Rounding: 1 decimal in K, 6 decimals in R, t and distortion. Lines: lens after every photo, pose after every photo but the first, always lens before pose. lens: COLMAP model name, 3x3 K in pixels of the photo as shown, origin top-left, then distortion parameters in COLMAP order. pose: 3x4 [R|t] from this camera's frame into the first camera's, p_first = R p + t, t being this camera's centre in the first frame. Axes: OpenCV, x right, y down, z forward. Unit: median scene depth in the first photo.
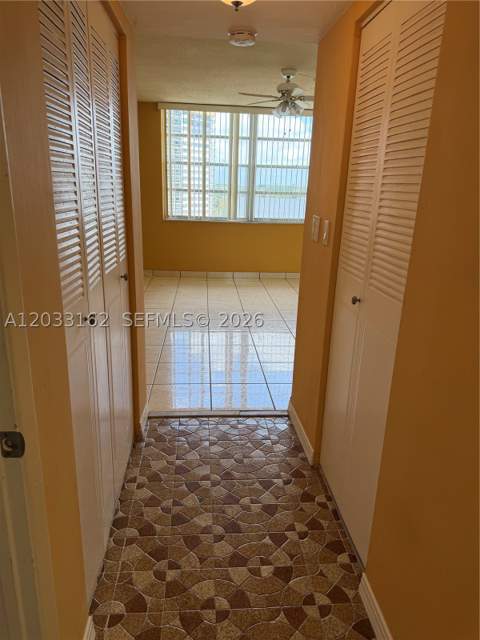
lens RADIAL K [[451.1, 0, 236.6], [0, 451.1, 322.7], [0, 0, 1]] dist [-0.000415, -0.002197]
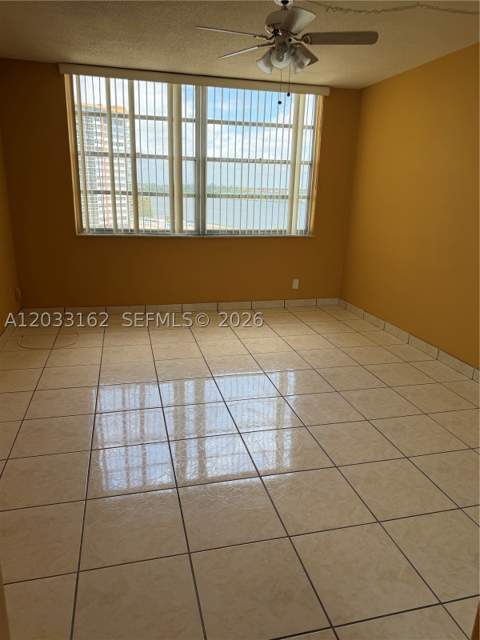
lens RADIAL K [[451.1, 0, 244.0], [0, 451.1, 318.1], [0, 0, 1]] dist [-0.000415, -0.002197]
pose [[0.981507, -0.055108, 0.183320, -0.045316], [0.057770, 0.998287, -0.009208, -0.081335], [-0.182498, 0.019628, 0.983010, 0.279901]]
